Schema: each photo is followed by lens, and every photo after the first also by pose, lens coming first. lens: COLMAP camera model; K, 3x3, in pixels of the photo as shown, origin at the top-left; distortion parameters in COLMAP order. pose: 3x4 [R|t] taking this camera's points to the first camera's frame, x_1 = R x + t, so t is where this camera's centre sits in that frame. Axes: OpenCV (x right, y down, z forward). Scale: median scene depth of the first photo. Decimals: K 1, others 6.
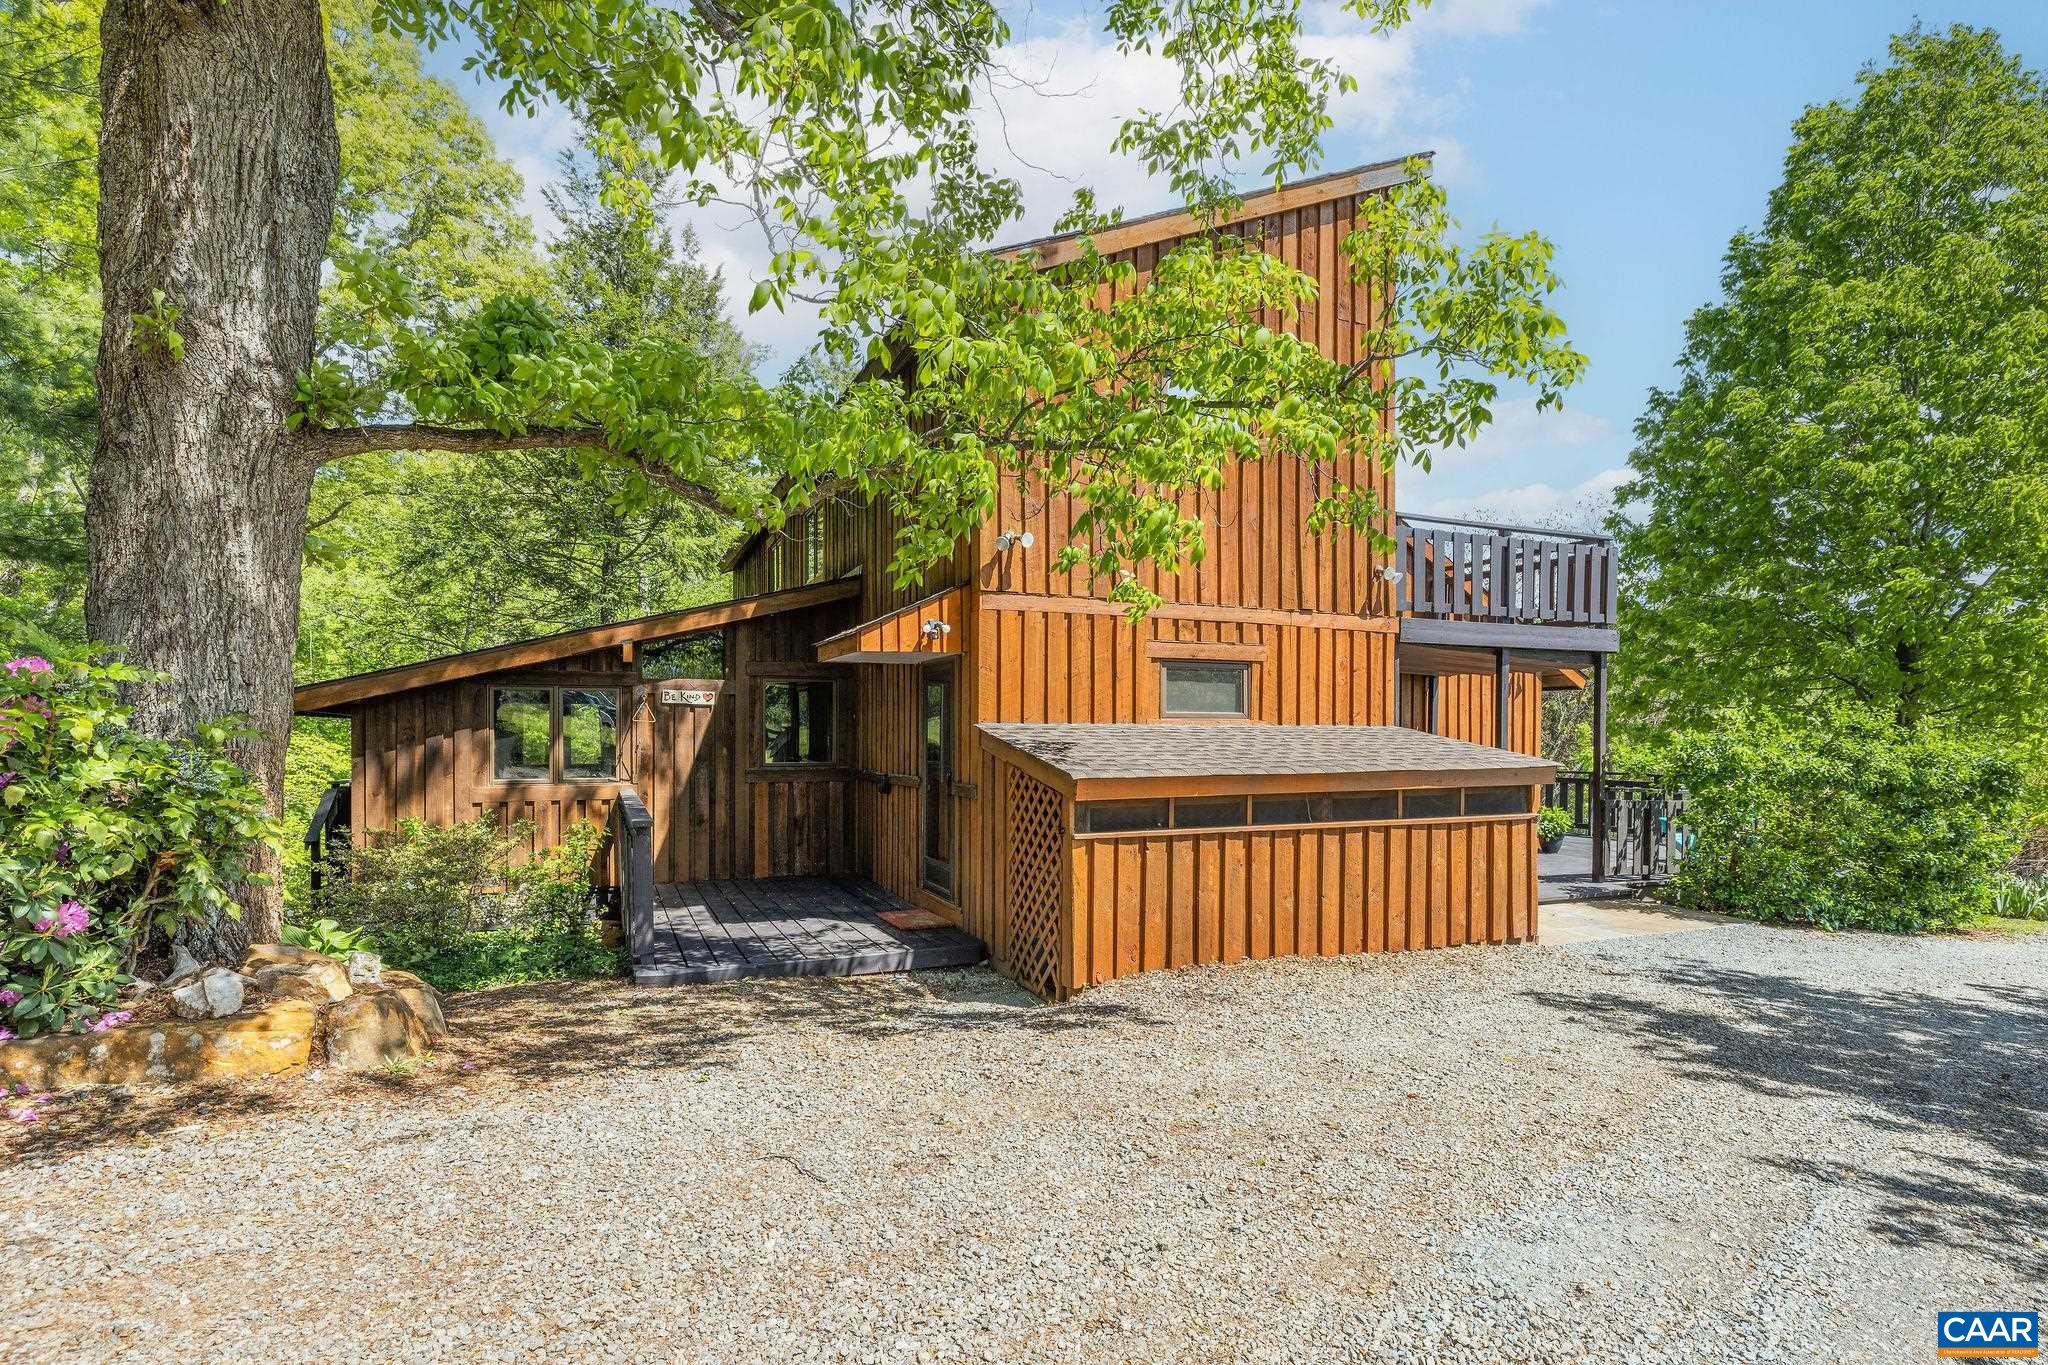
lens RADIAL K [[940.6, 0, 1025.7], [0, 940.6, 676.9], [0, 0, 1]] dist [-0.001202, 0.000091]
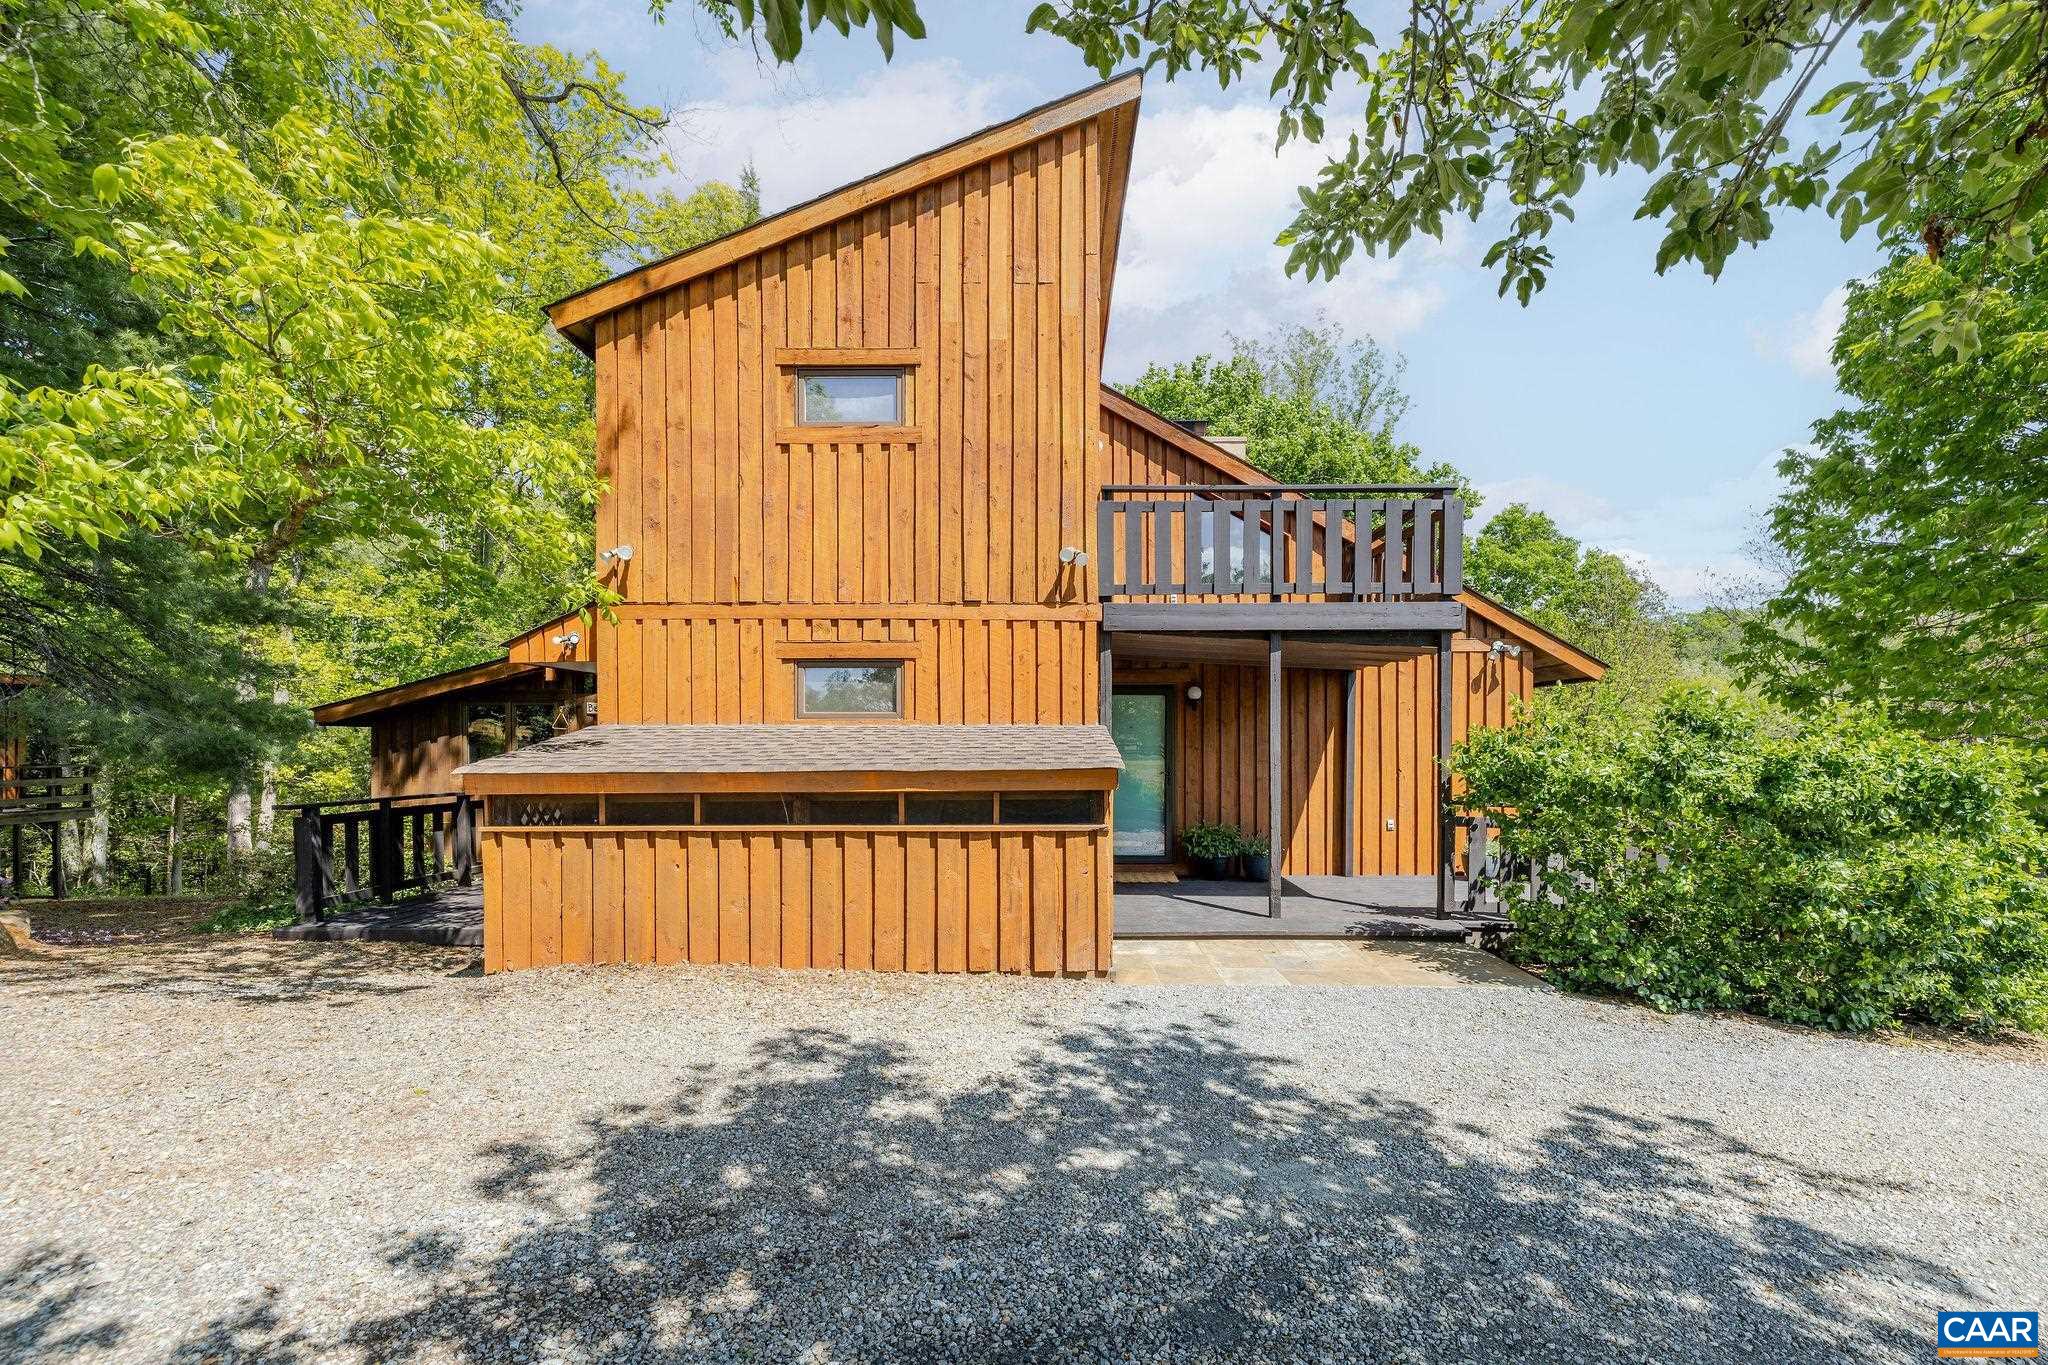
lens RADIAL K [[810.8, 0, 1024.2], [0, 810.8, 702.3], [0, 0, 1]] dist [0.003232, -0.000010]
pose [[0.914889, -0.013219, -0.403489, 0.659510], [0.022796, 0.999561, 0.018942, 0.015589], [0.403061, -0.026528, 0.914788, 0.265758]]
